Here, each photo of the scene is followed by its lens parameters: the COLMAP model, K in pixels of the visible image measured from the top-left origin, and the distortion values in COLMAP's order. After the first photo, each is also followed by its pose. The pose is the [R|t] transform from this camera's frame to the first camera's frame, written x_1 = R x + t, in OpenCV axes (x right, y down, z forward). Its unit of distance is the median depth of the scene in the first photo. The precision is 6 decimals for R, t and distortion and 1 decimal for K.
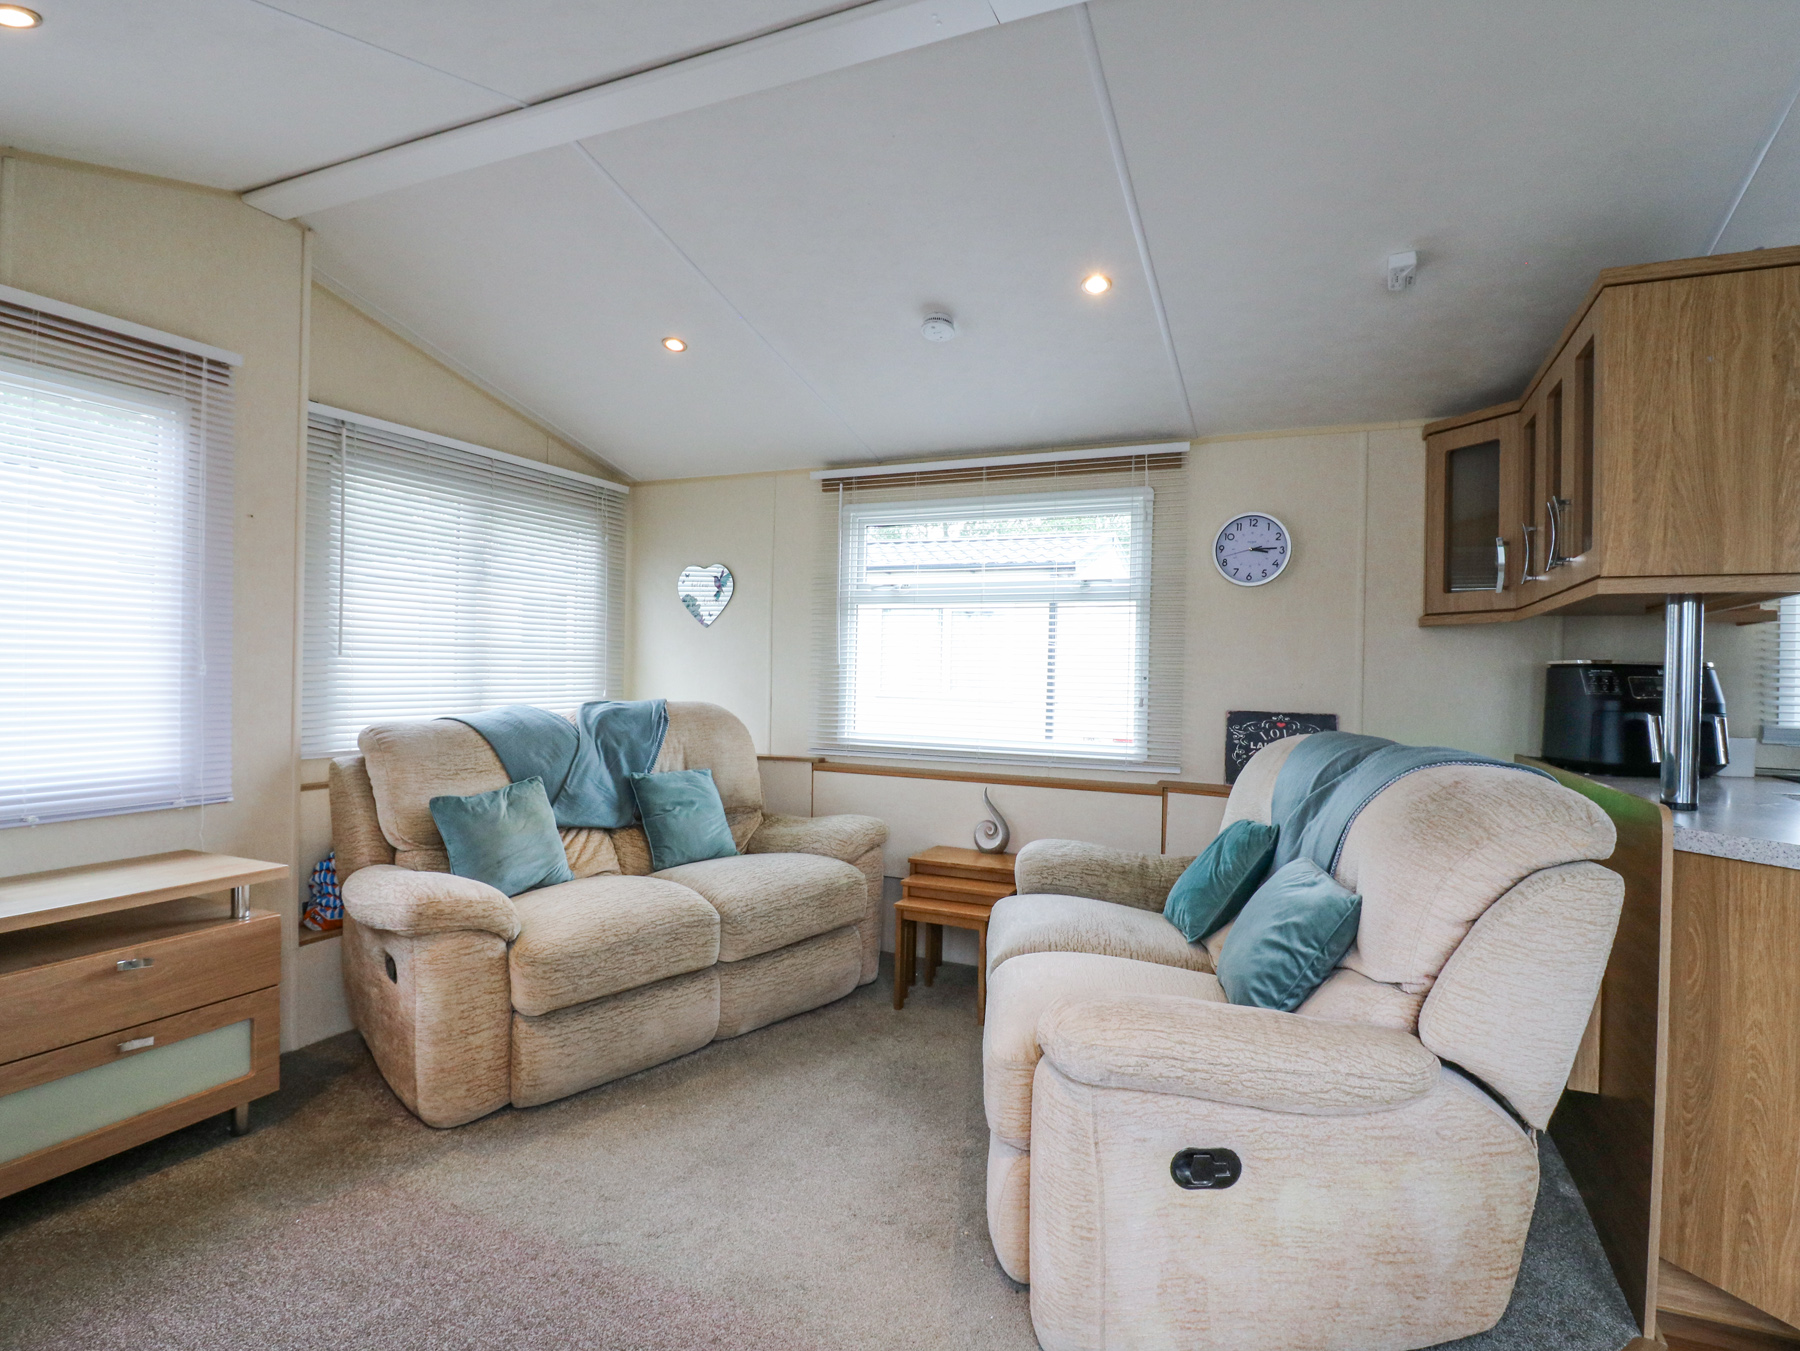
lens RADIAL K [[935.9, 0, 912.0], [0, 935.9, 670.6], [0, 0, 1]] dist [-0.005924, -0.009712]
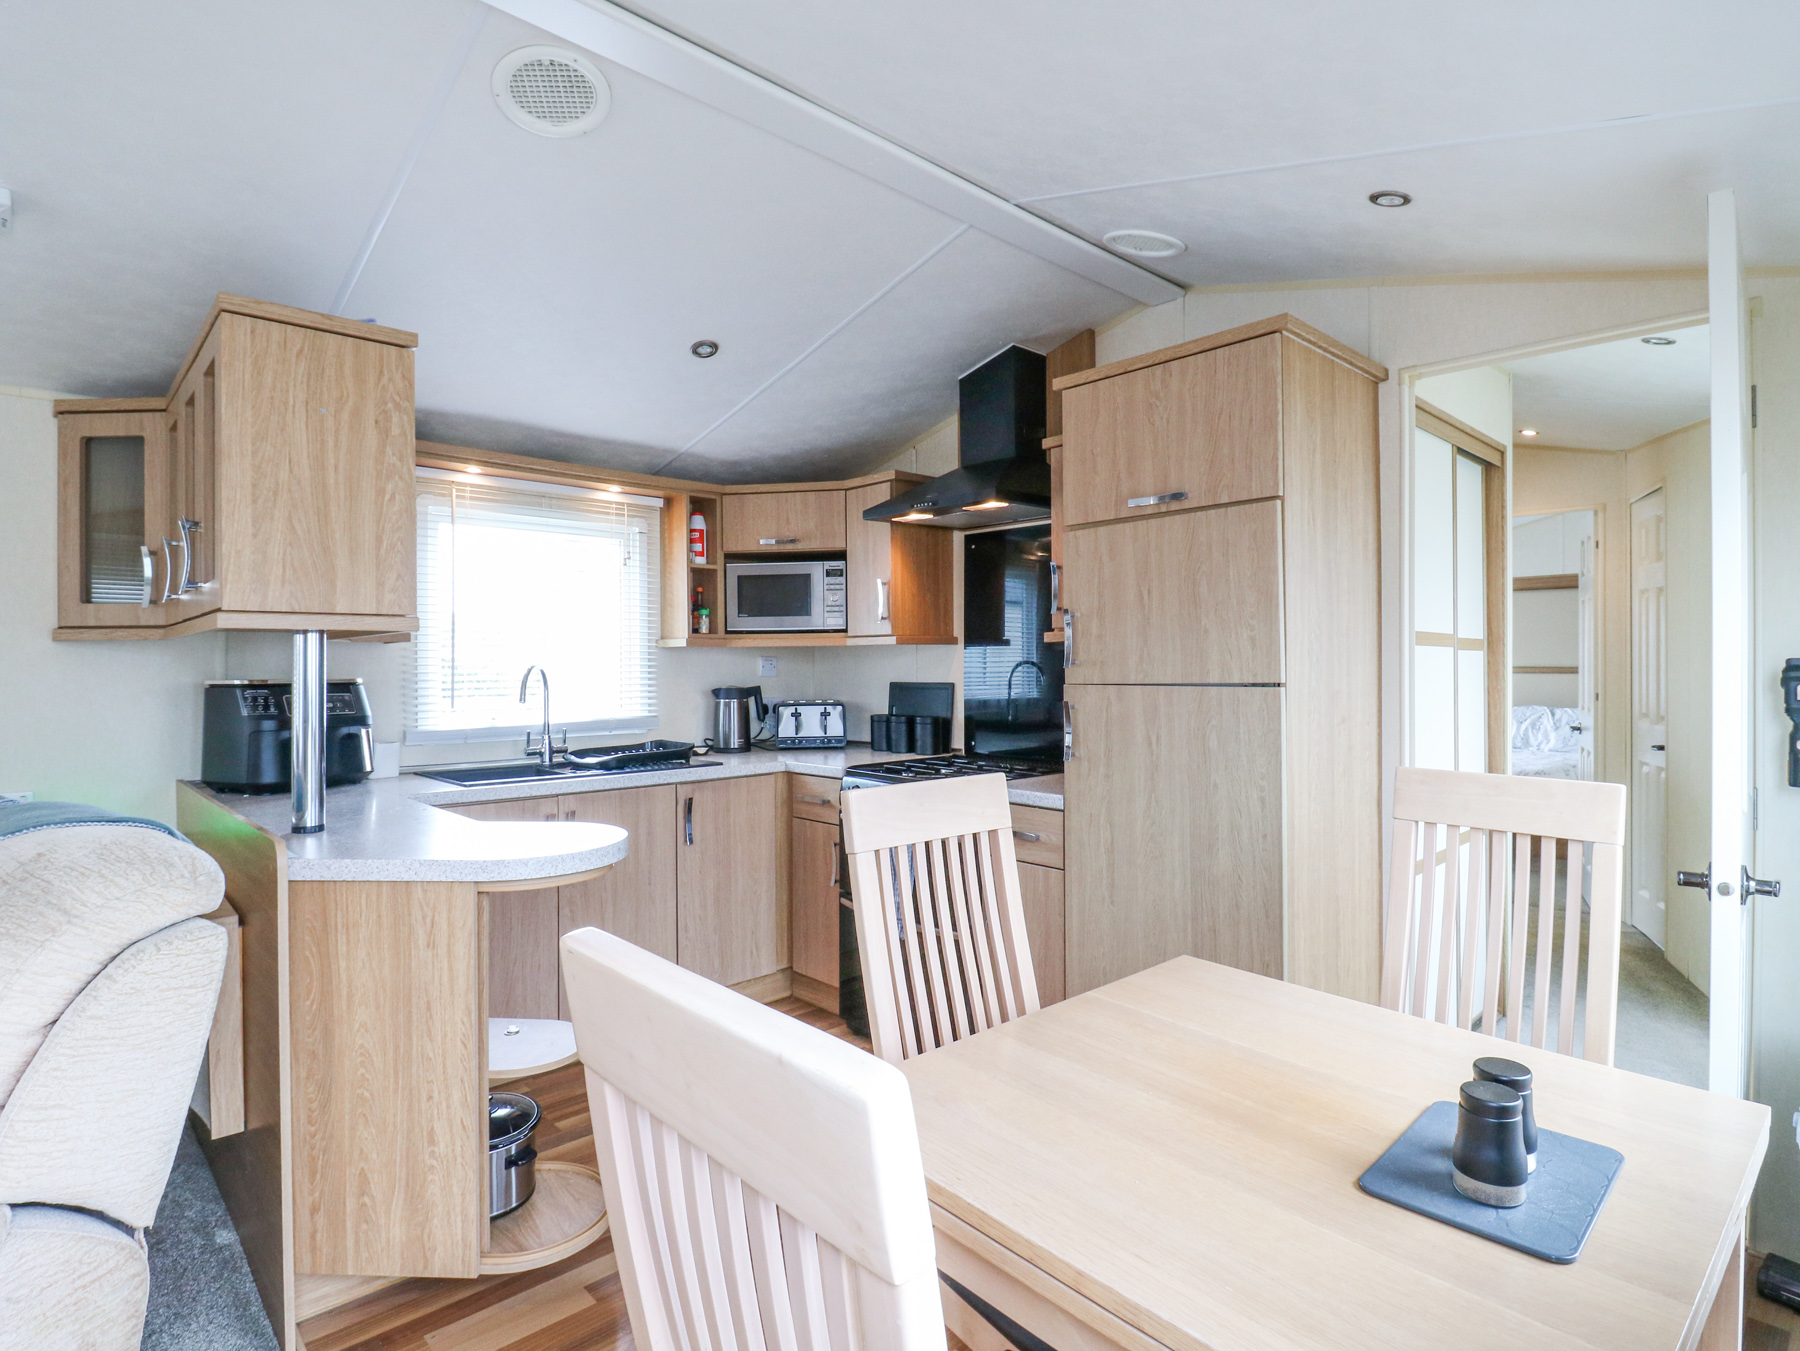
lens RADIAL K [[935.9, 0, 899.1], [0, 935.9, 665.9], [0, 0, 1]] dist [-0.005924, -0.009712]
pose [[0.379730, -0.021600, 0.924845, 0.114027], [0.010904, 0.999762, 0.018873, -0.055023], [-0.925033, 0.002918, 0.379875, -0.023793]]
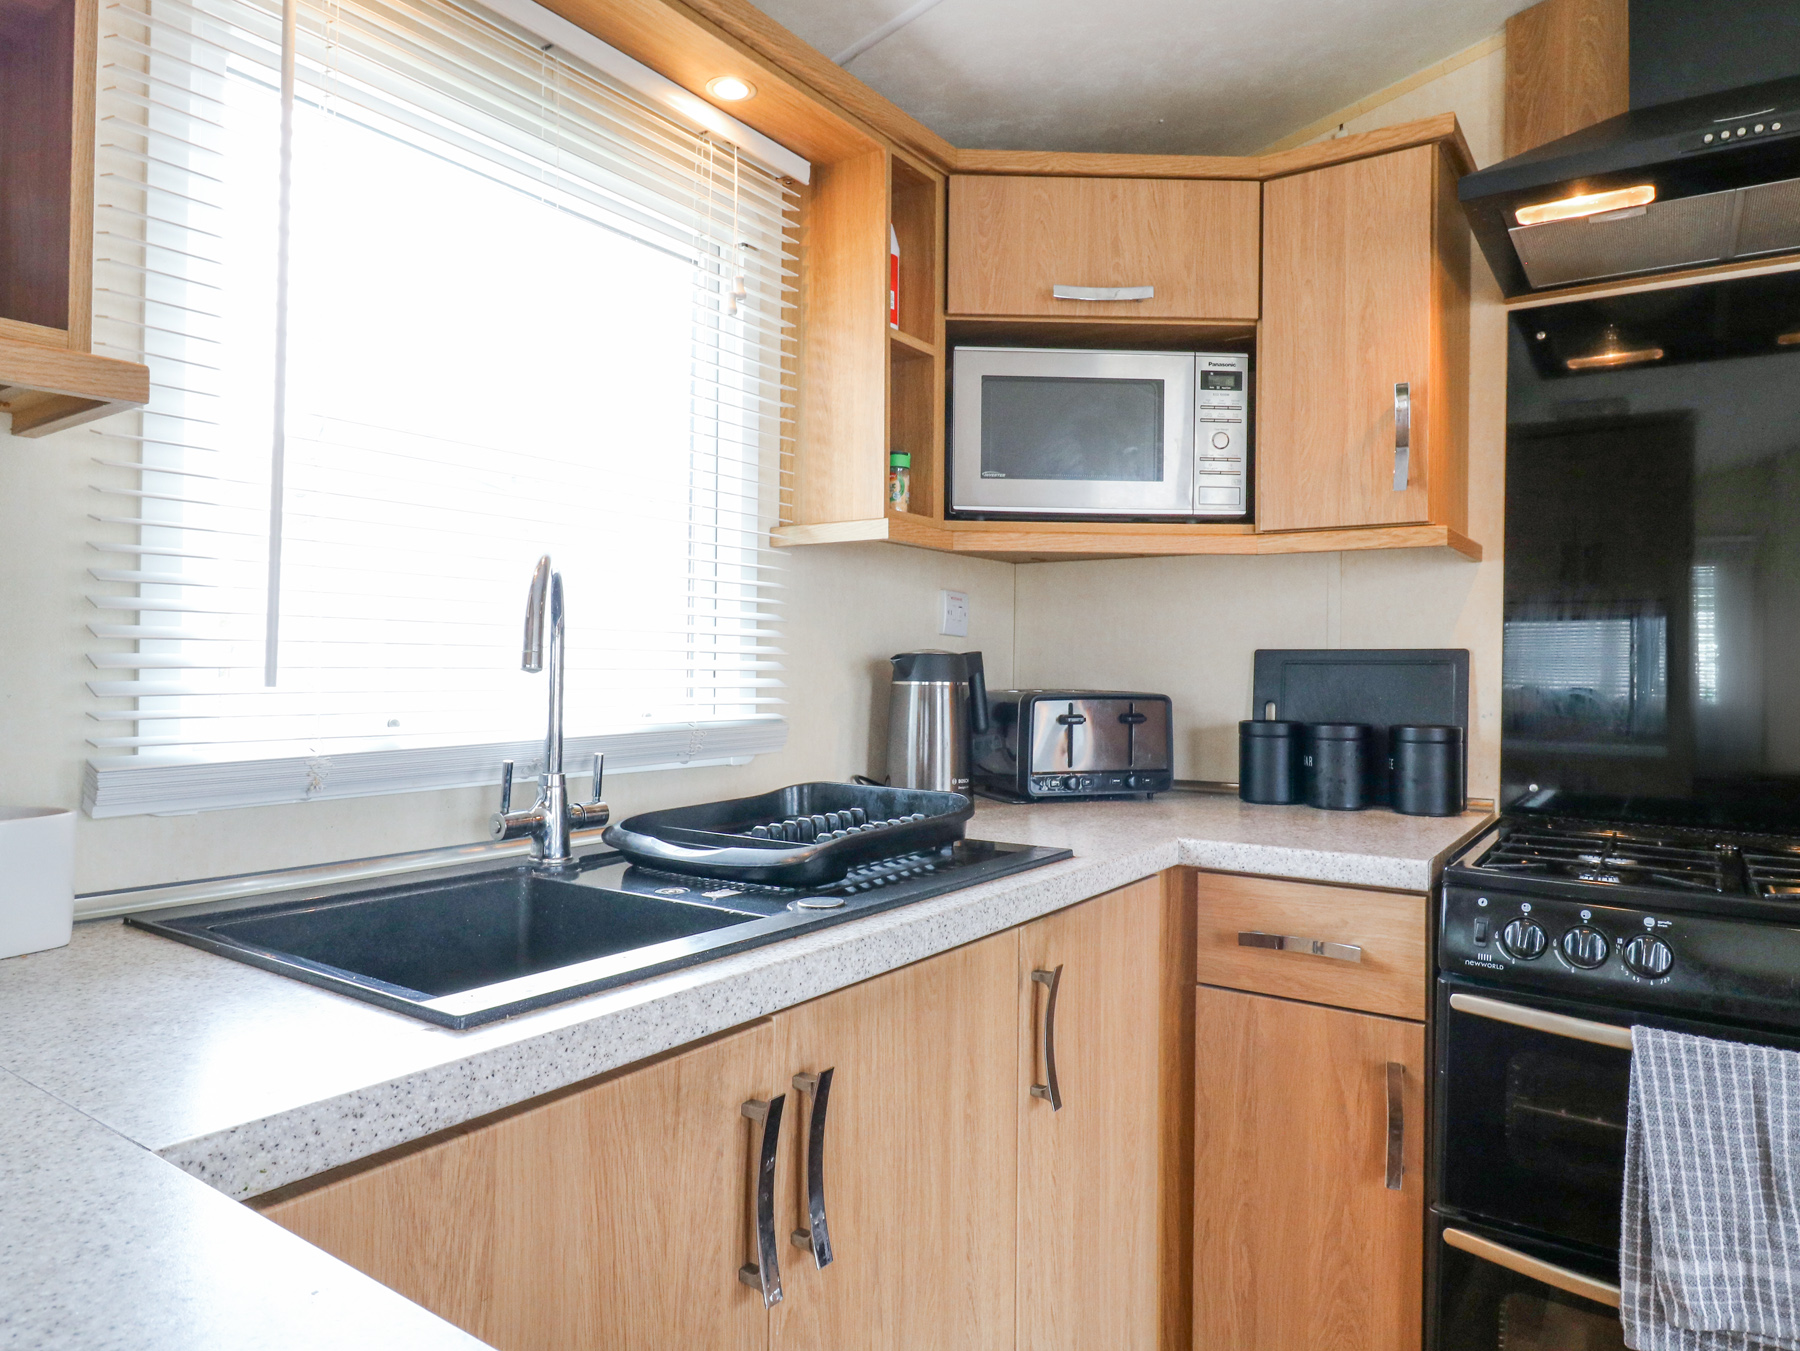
lens RADIAL K [[1088.1, 0, 857.9], [0, 1088.1, 666.2], [0, 0, 1]] dist [0.009451, -0.012399]
pose [[0.171951, -0.008306, 0.985071, 0.924539], [-0.007476, 0.999925, 0.009737, 0.033548], [-0.985077, -0.009038, 0.171875, 1.046565]]
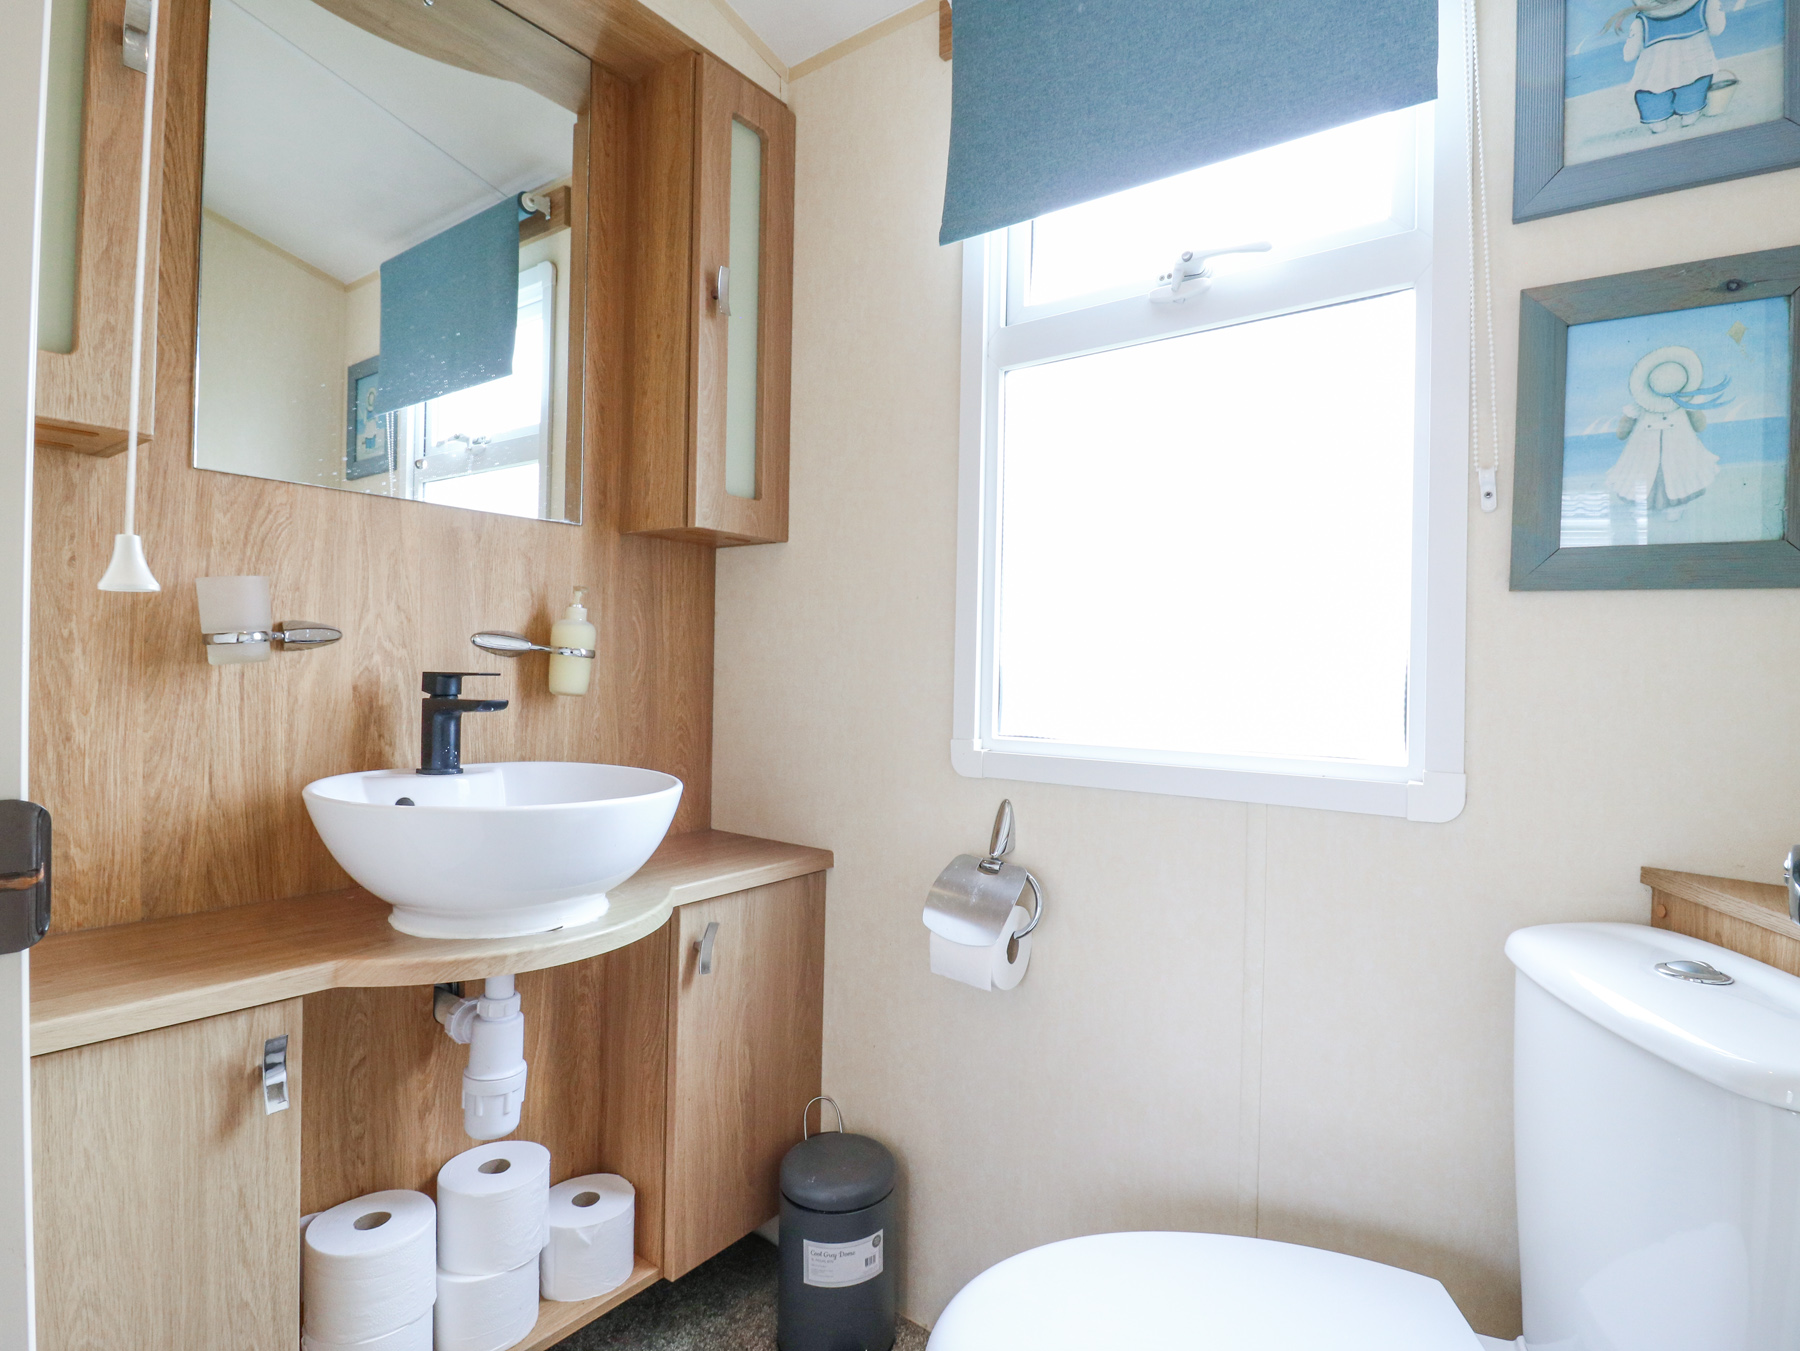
lens RADIAL K [[935.9, 0, 908.4], [0, 935.9, 671.1], [0, 0, 1]] dist [-0.005924, -0.009712]
pose [[0.196956, -0.003985, 0.980404, 0.322489], [-0.020138, 0.999764, 0.008109, -0.357841], [-0.980205, -0.021340, 0.196830, 0.442928]]
